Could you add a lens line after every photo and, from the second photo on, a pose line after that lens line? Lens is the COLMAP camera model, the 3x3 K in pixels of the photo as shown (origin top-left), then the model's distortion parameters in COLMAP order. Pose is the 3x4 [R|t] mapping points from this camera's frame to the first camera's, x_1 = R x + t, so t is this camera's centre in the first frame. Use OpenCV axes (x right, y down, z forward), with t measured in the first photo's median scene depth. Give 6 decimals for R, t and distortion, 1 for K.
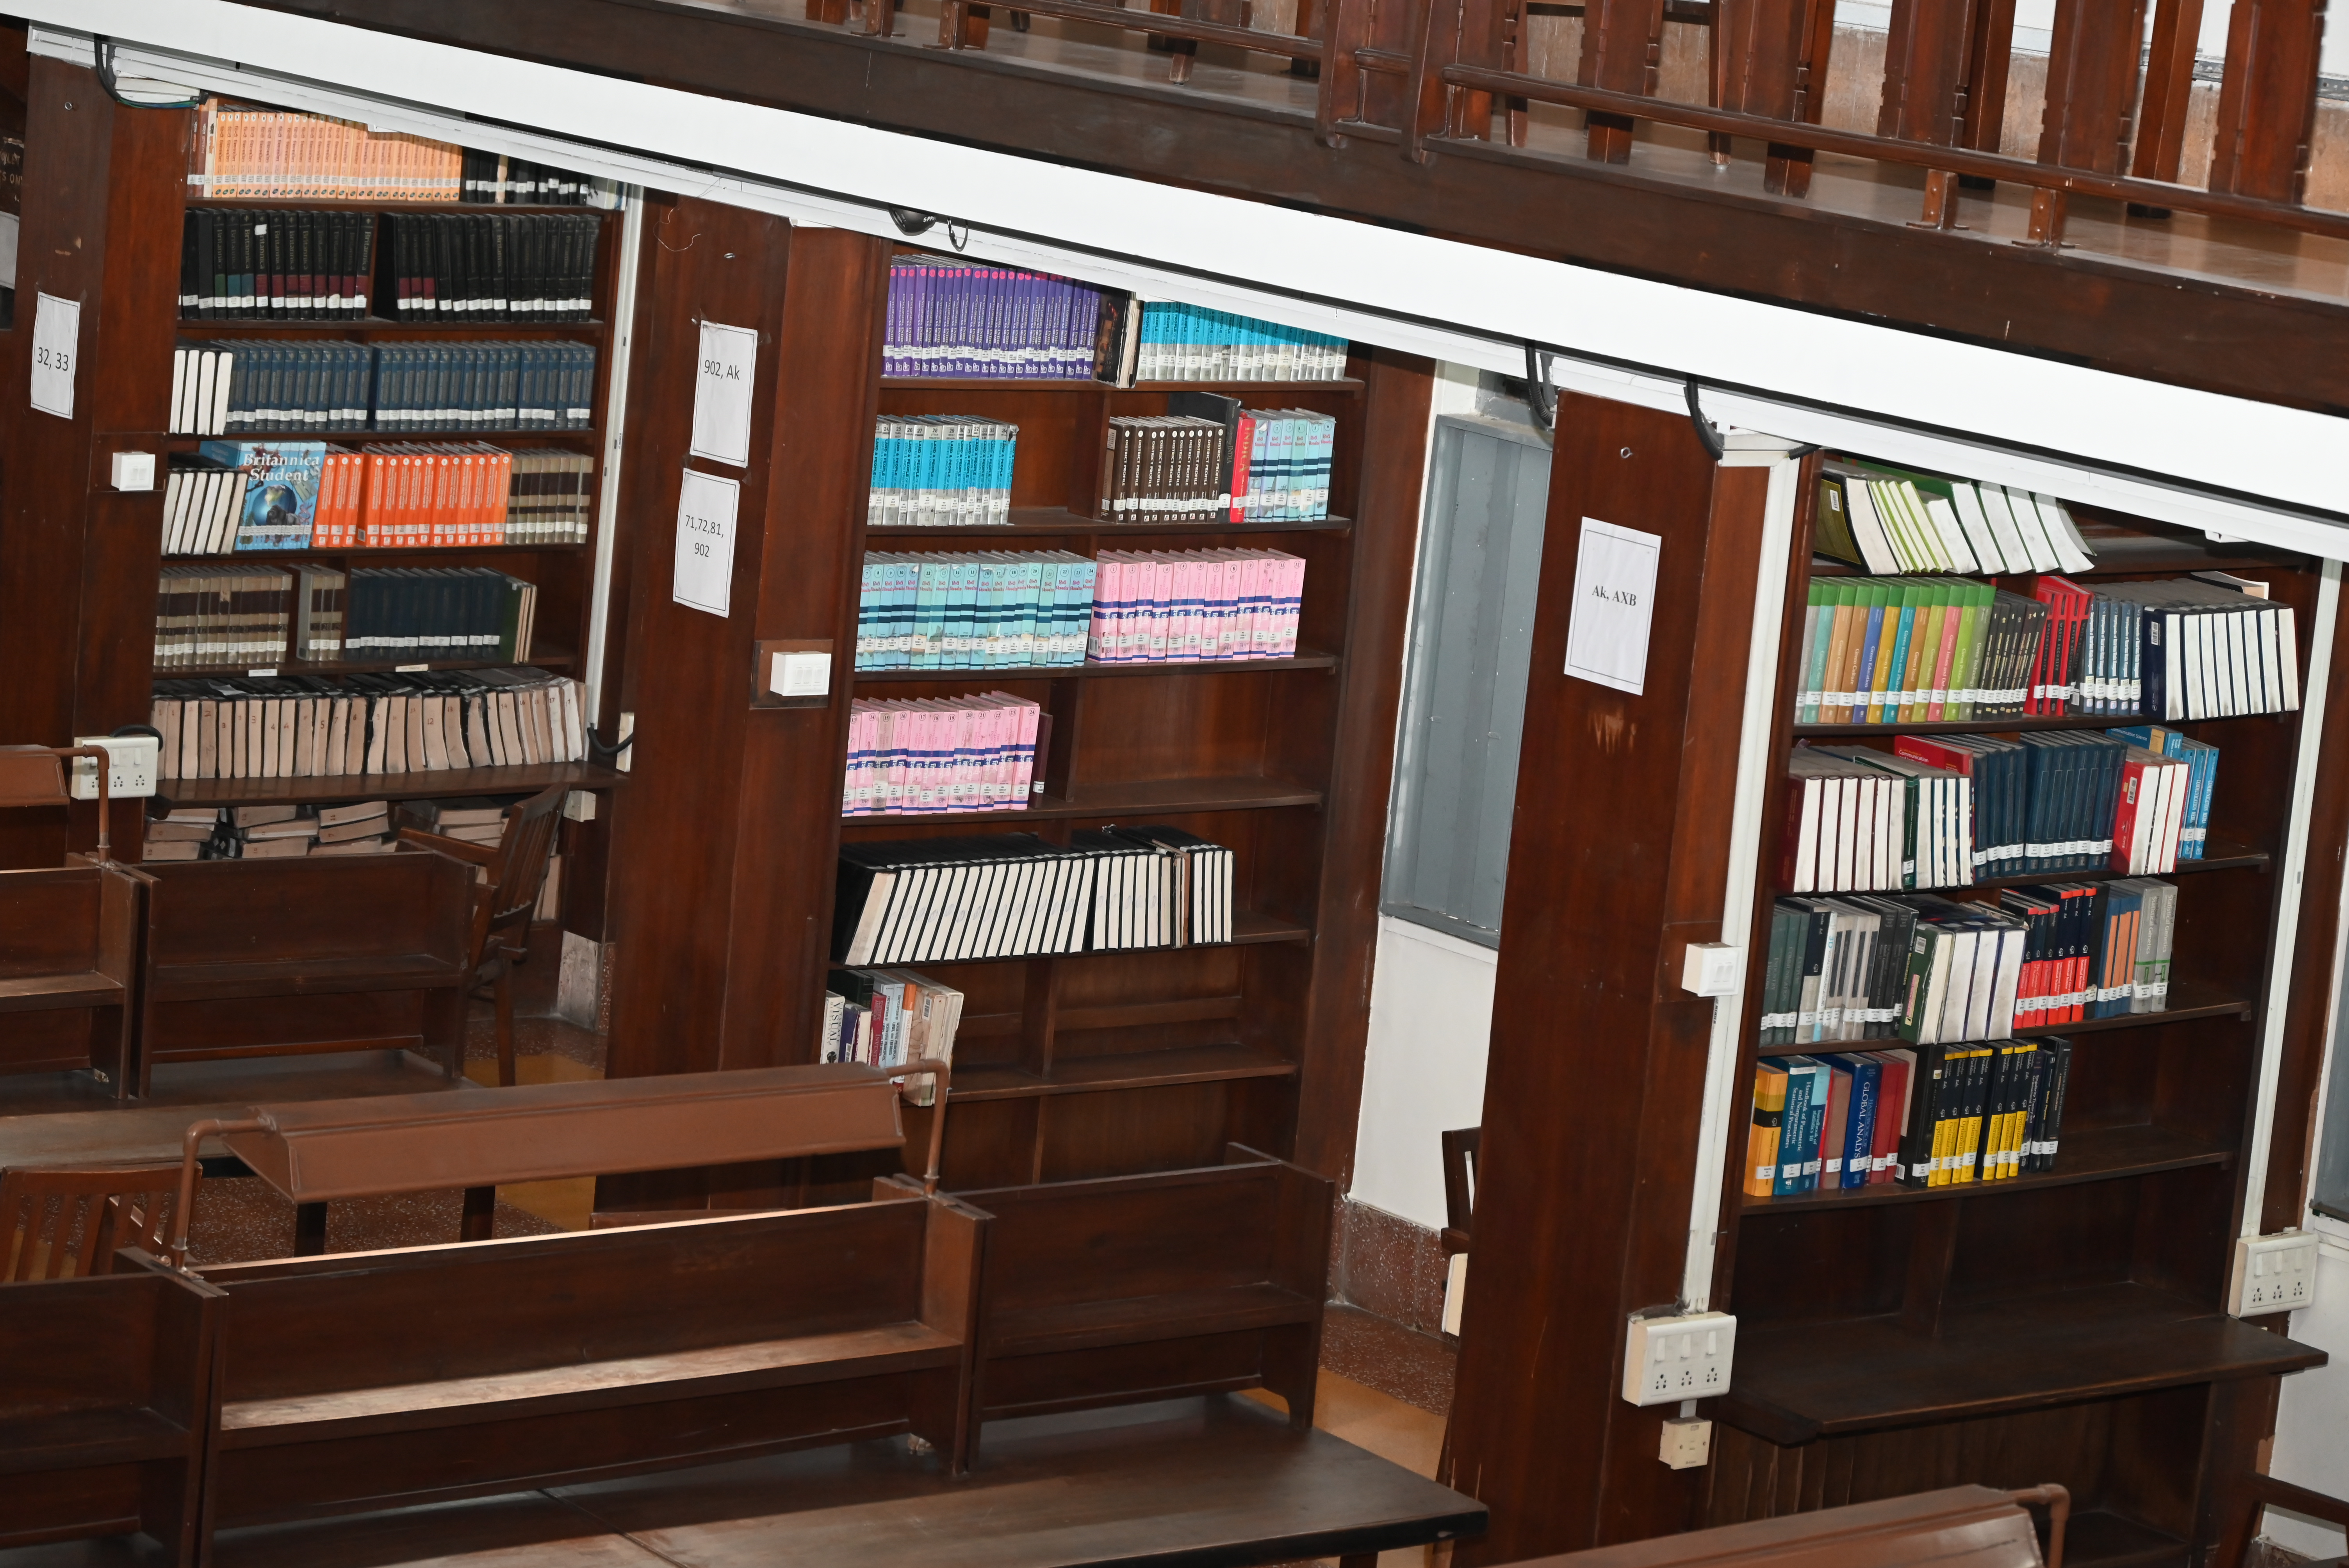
lens RADIAL K [[6432.5, 0, 1174.5], [0, 6432.5, 784.0], [0, 0, 1]] dist [-0.048062, 0.078361]
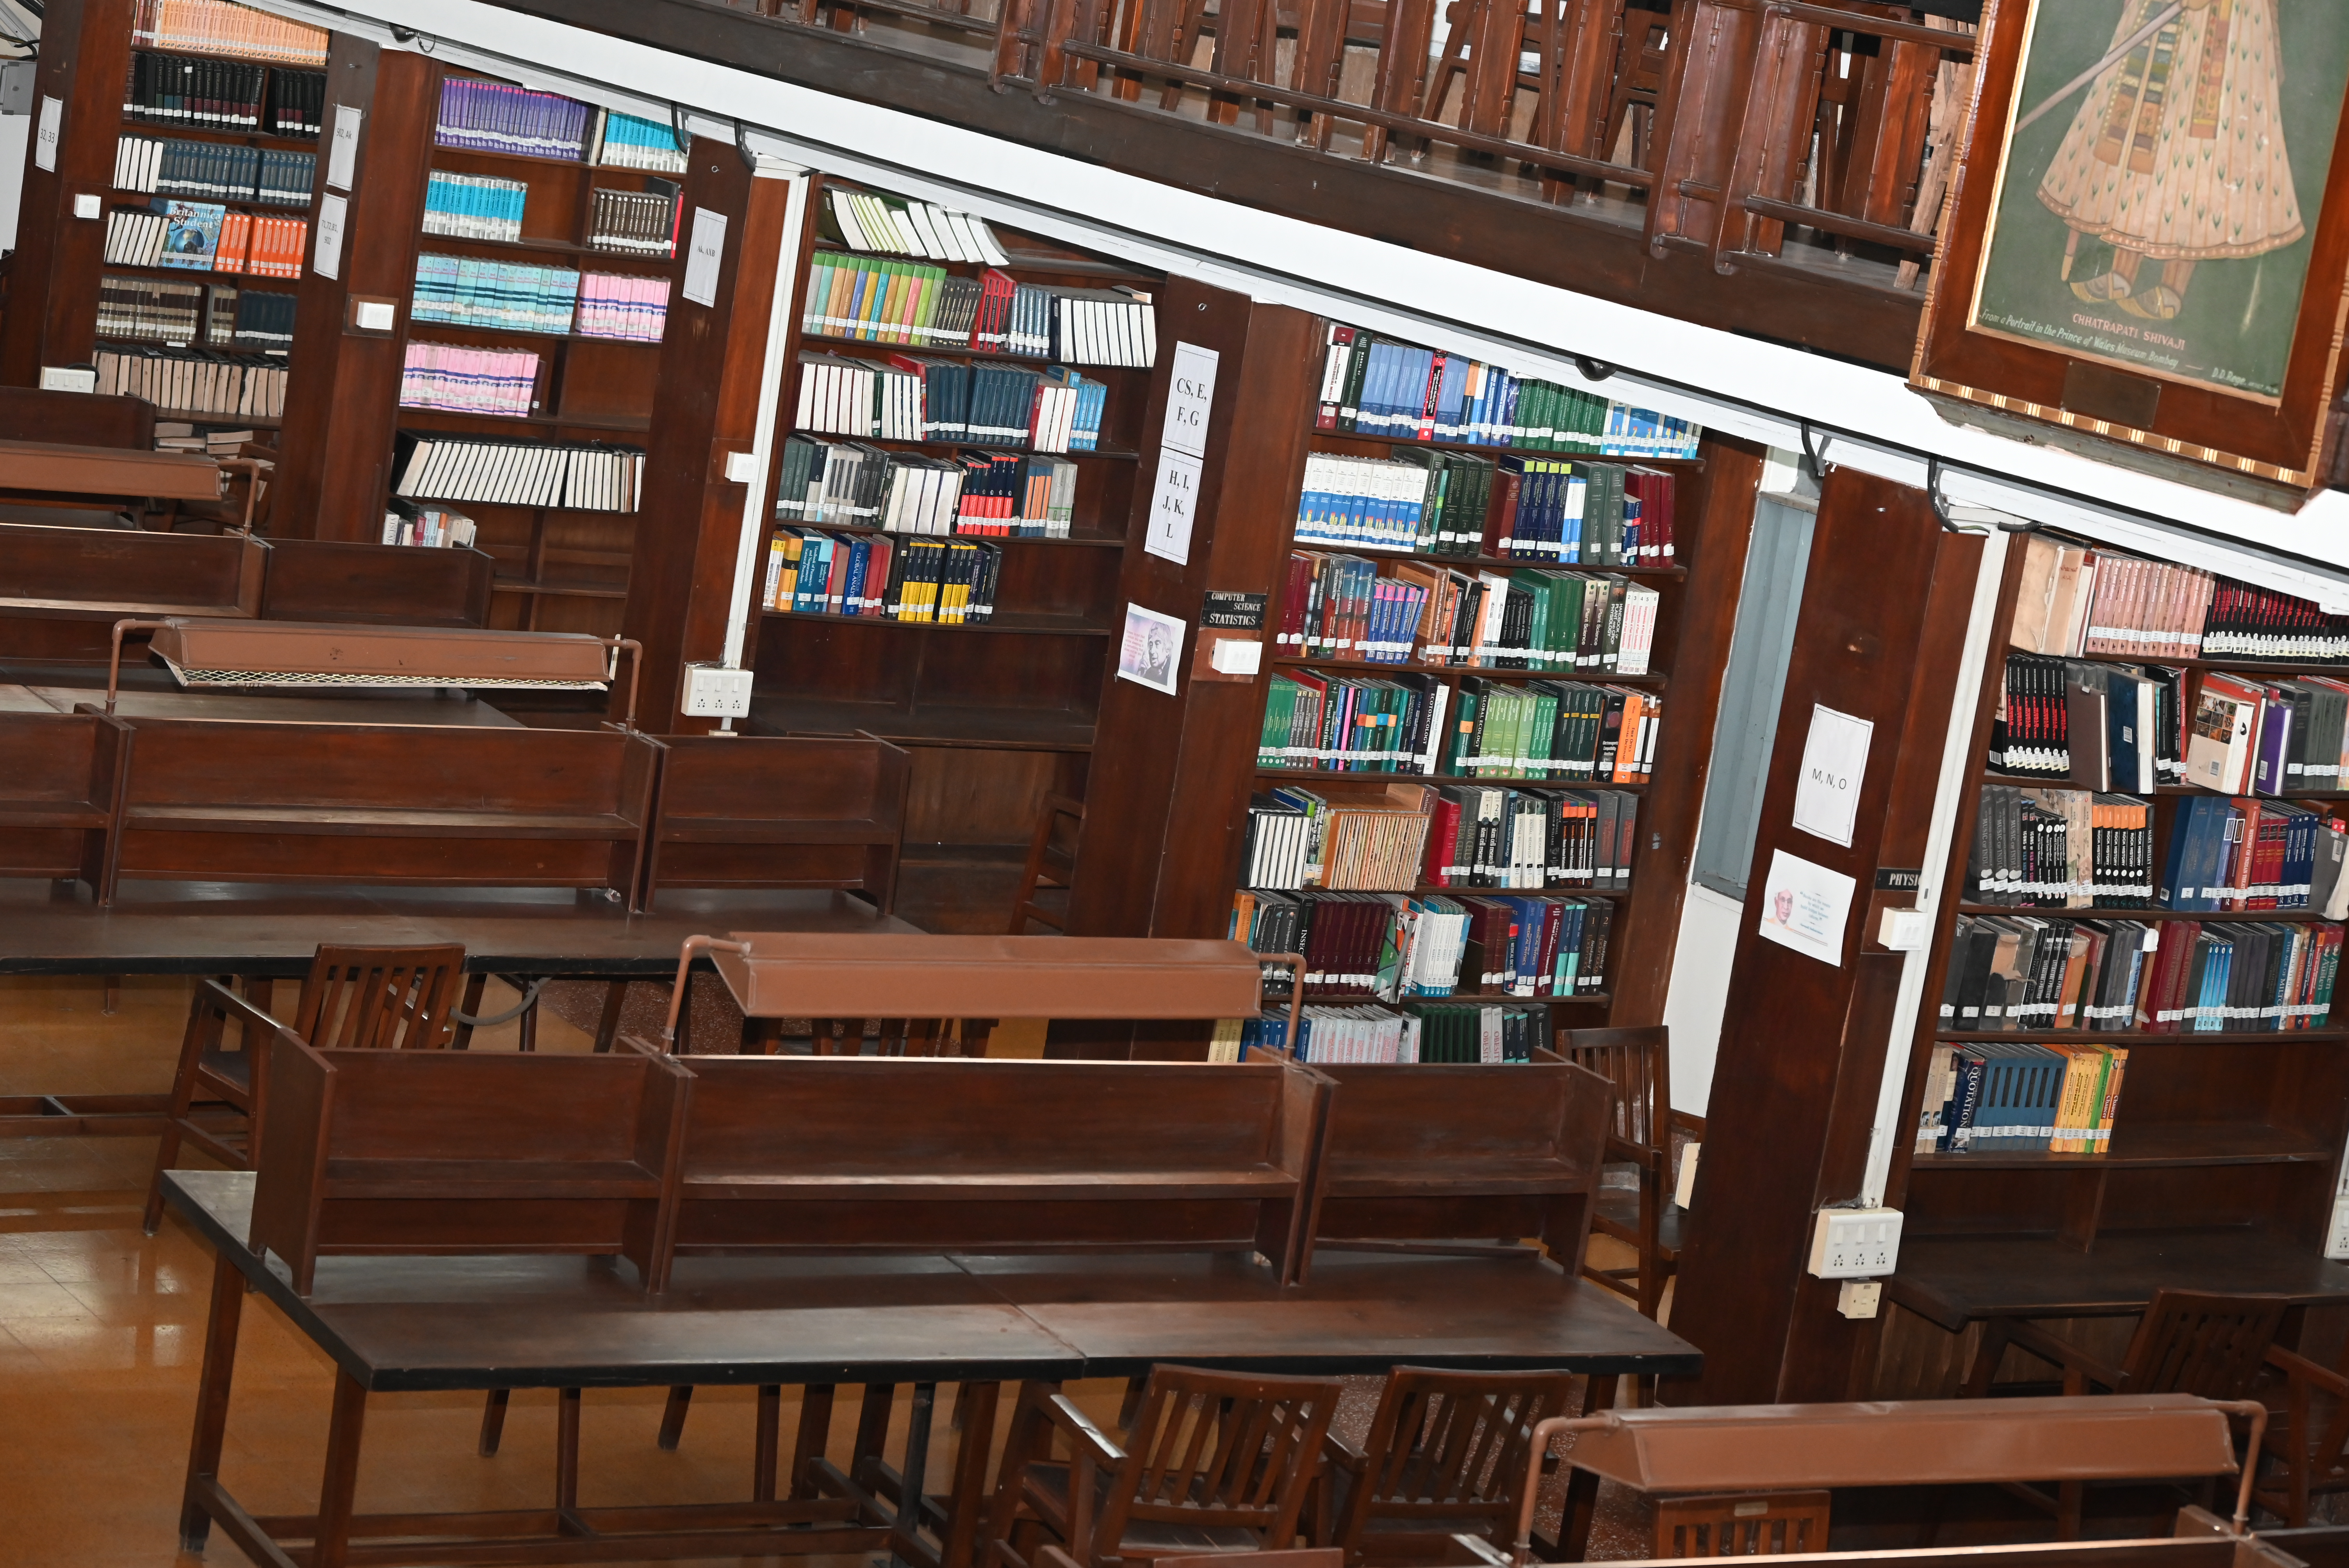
lens RADIAL K [[4960.8, 0, 1174.5], [0, 4960.8, 784.0], [0, 0, 1]] dist [0.008067, -0.208281]
pose [[0.994038, 0.078115, -0.076075, 0.256130], [-0.078045, 0.996942, 0.003900, 0.082853], [0.076147, 0.002060, 0.997094, -0.278078]]
